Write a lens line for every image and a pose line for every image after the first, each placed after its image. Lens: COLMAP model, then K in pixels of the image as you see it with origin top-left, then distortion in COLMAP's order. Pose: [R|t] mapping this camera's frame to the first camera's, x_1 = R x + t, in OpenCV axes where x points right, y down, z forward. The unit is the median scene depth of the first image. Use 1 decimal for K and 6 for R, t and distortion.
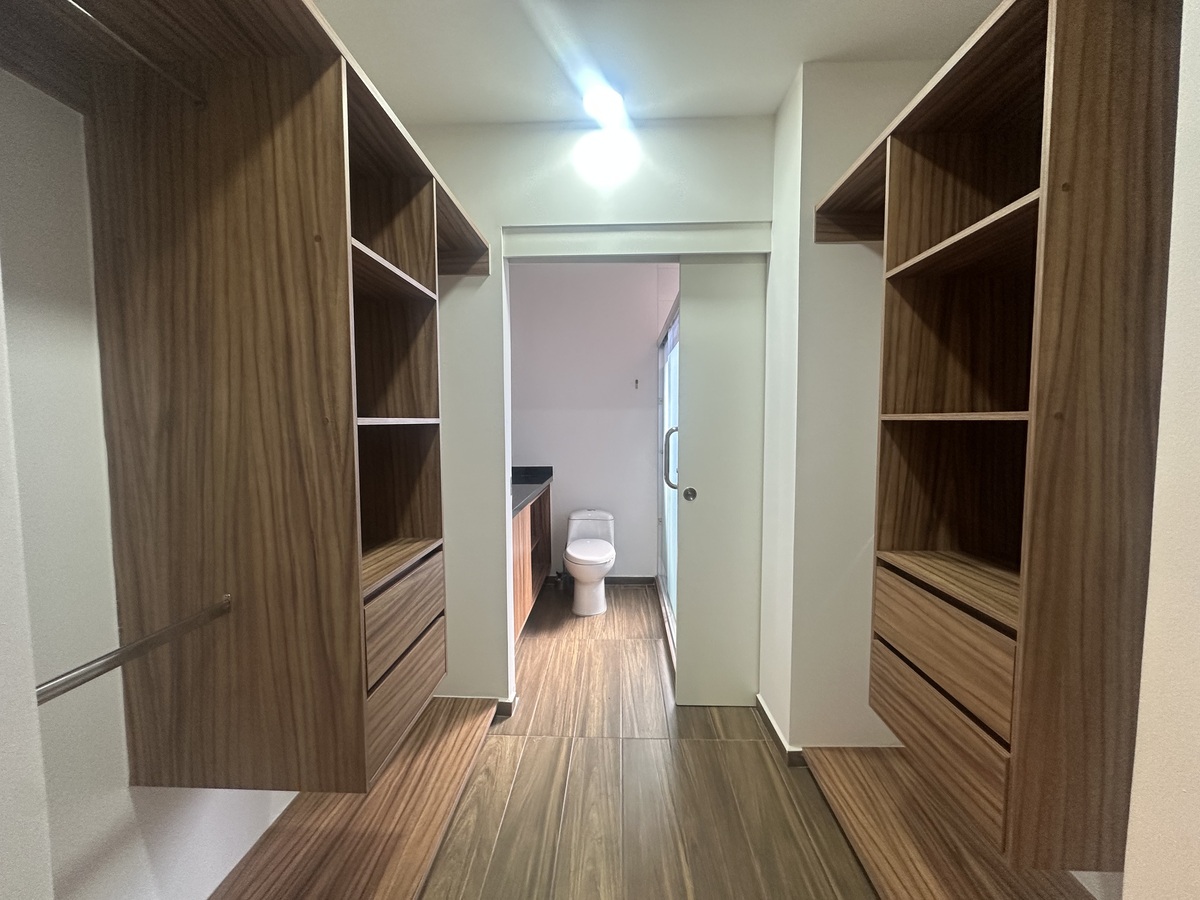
lens RADIAL K [[477.7, 0, 600.0], [0, 477.7, 450.0], [0, 0, 1]] dist [-0.003583, -0.000014]
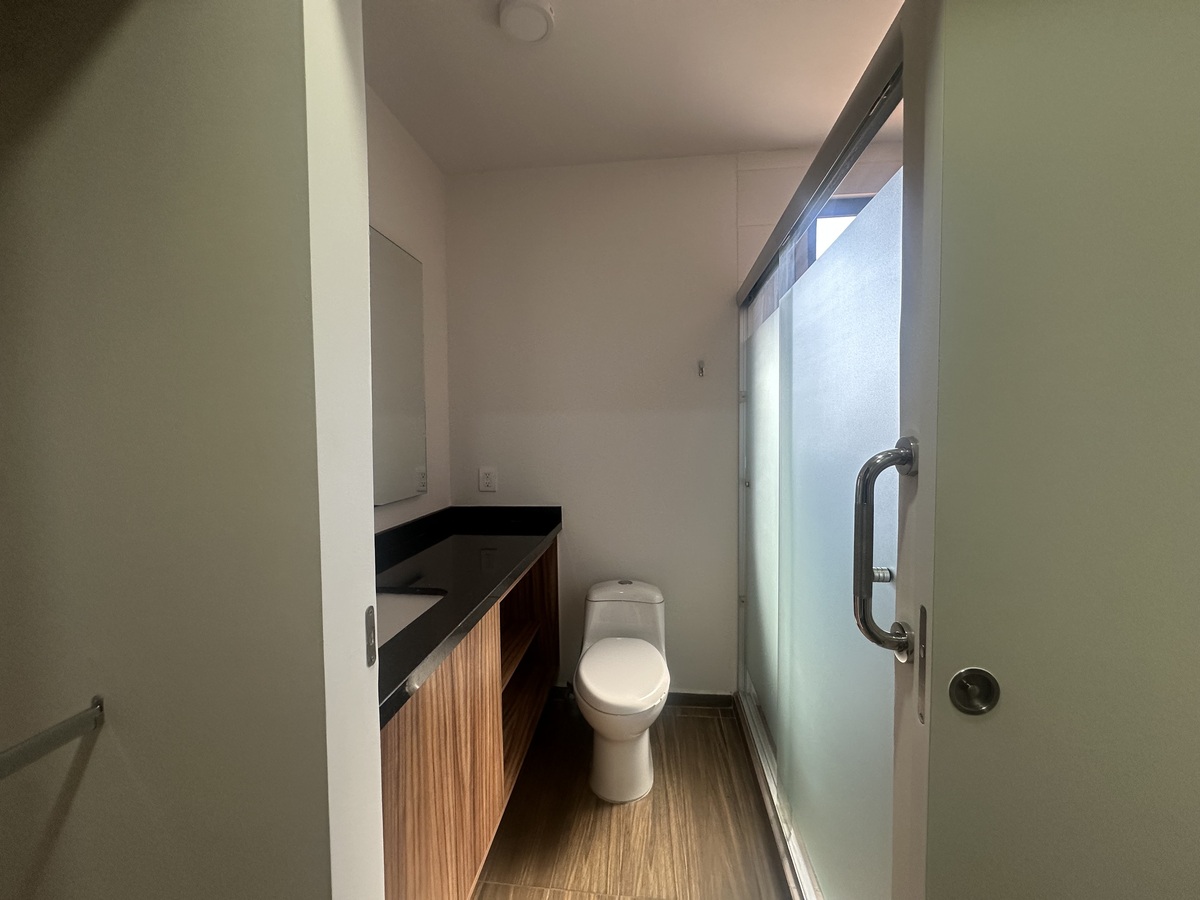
lens RADIAL K [[477.7, 0, 600.0], [0, 477.7, 450.0], [0, 0, 1]] dist [-0.003583, -0.000014]
pose [[0.997234, -0.003665, -0.074232, -0.005881], [0.001967, 0.999735, -0.022942, -0.031189], [0.074297, 0.022733, 0.996977, 0.509537]]
